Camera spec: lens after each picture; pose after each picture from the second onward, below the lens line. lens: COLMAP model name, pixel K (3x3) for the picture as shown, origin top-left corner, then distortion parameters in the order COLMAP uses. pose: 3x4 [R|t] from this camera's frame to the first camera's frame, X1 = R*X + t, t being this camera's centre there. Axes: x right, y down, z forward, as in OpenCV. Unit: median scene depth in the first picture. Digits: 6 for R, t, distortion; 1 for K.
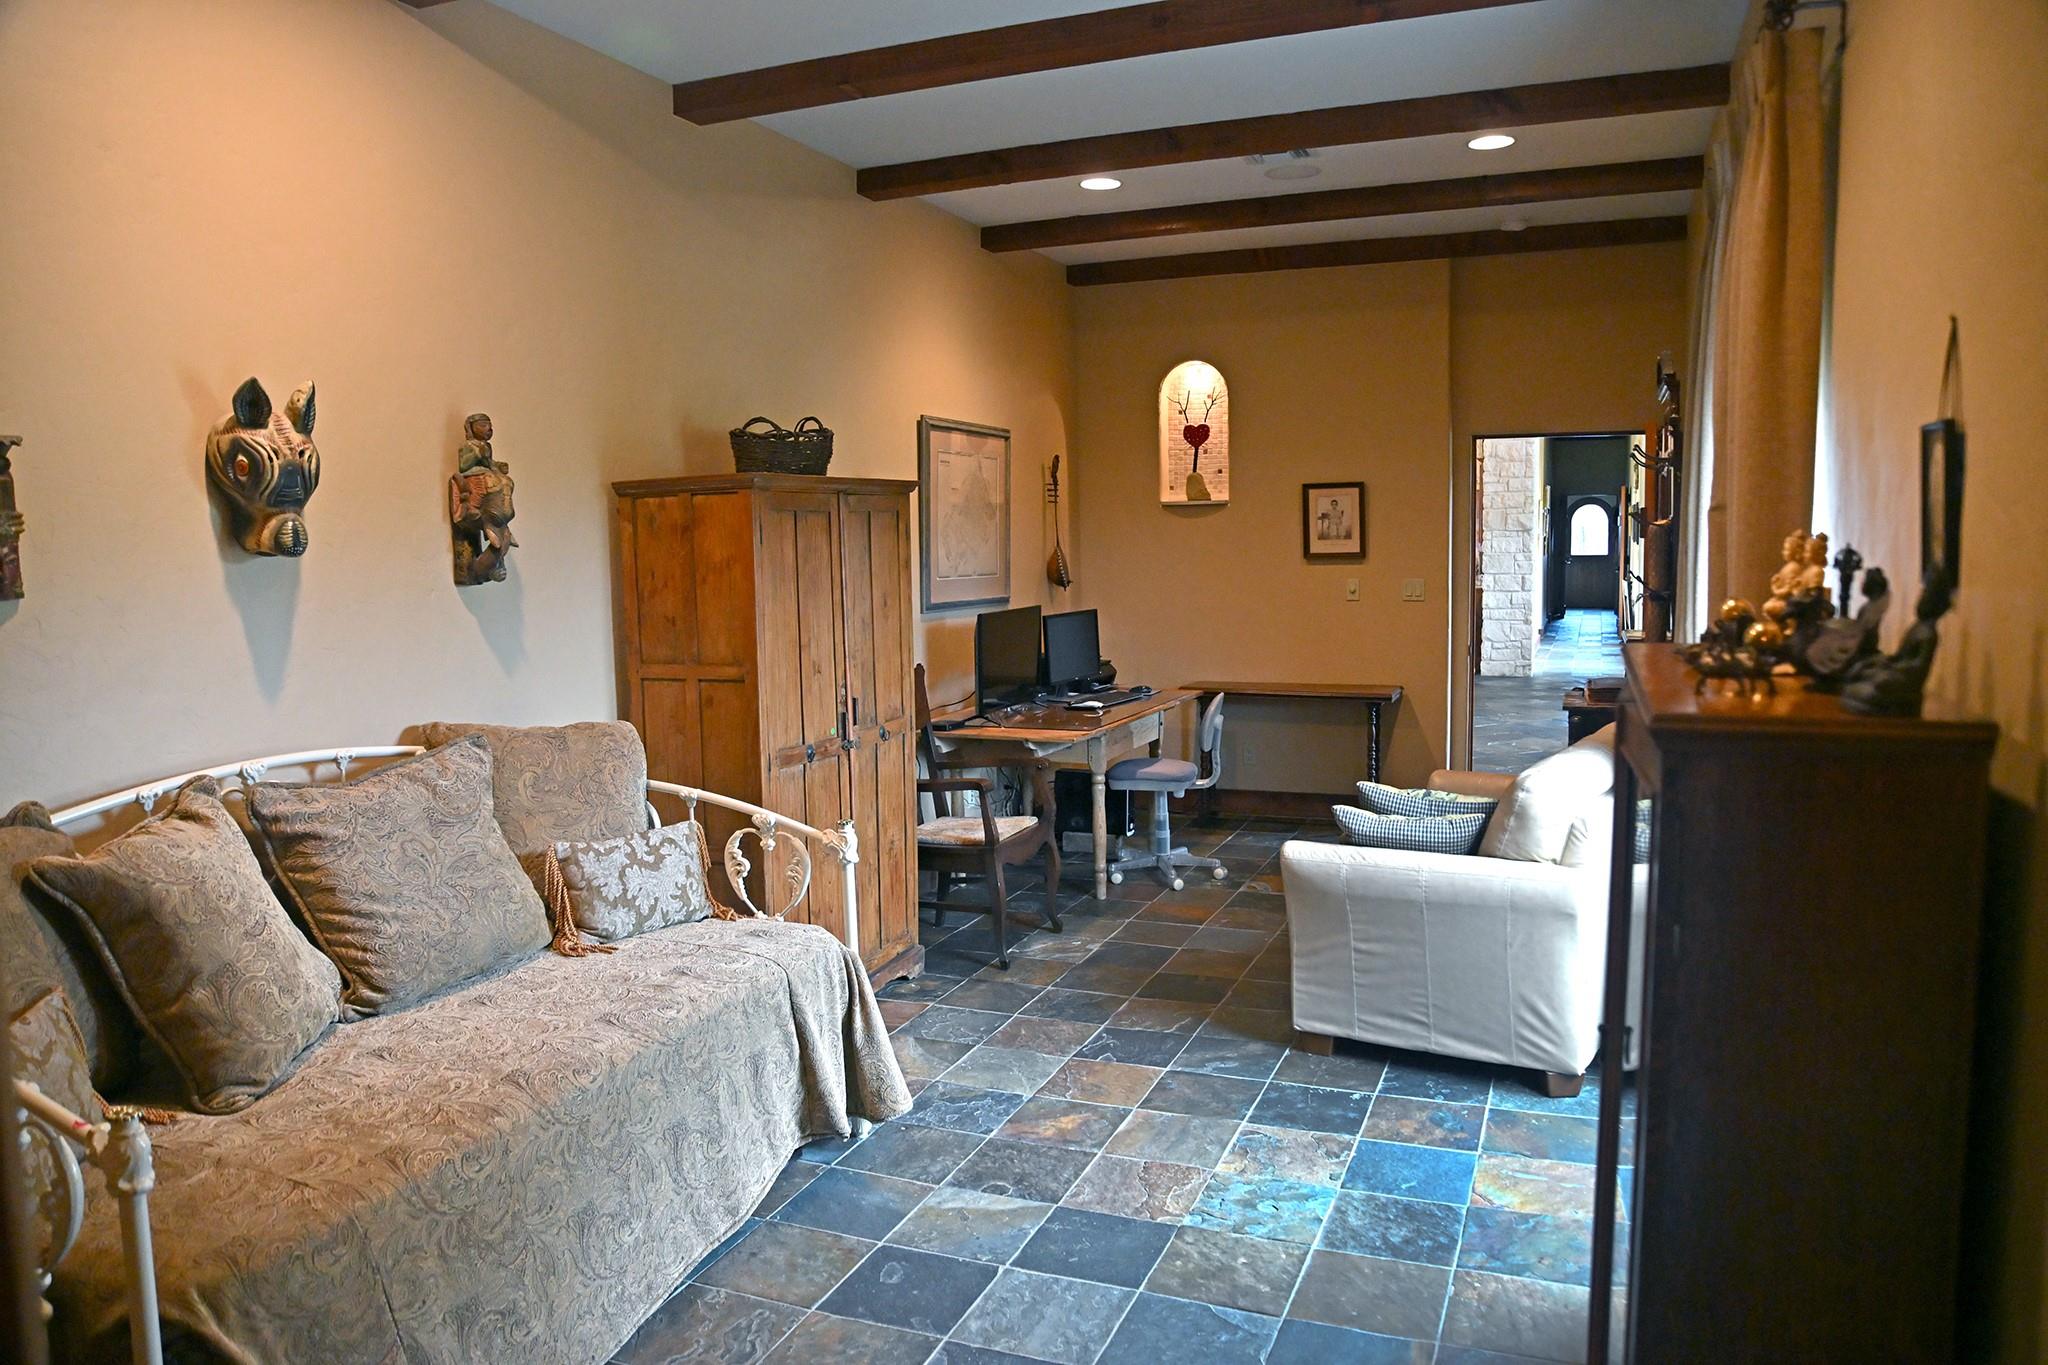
lens RADIAL K [[1433.7, 0, 1019.0], [0, 1433.7, 699.4], [0, 0, 1]] dist [-0.111402, 0.065260]
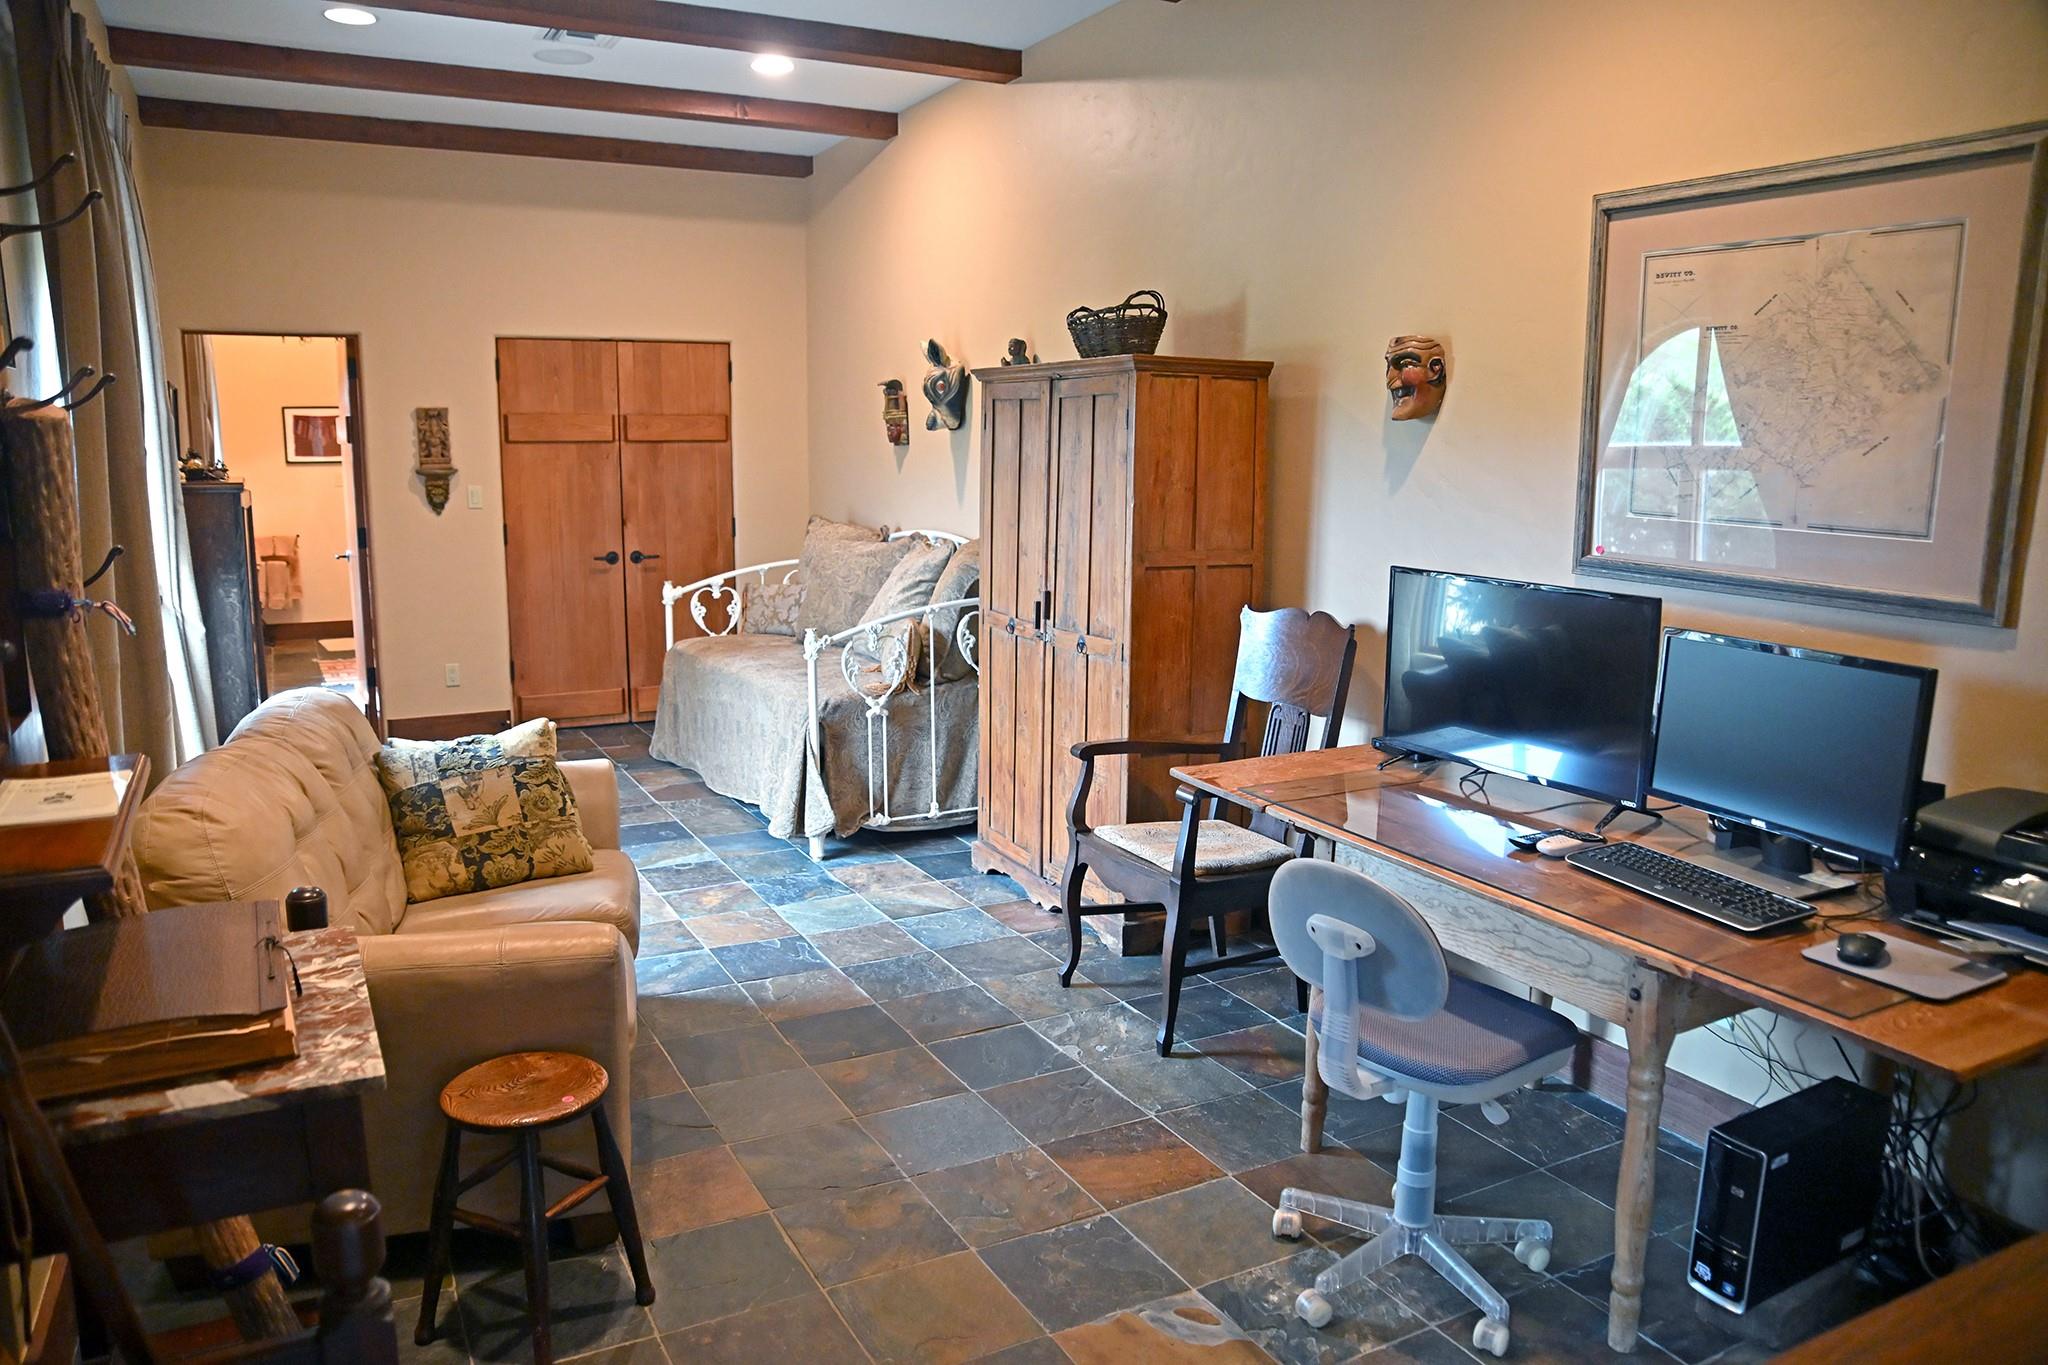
lens RADIAL K [[1433.7, 0, 1019.0], [0, 1433.7, 699.4], [0, 0, 1]] dist [-0.111402, 0.065260]
pose [[-0.634660, 0.161043, -0.755825, 0.667937], [-0.084674, 0.957666, 0.275149, -0.203546], [0.768138, 0.238625, -0.594156, 1.636934]]
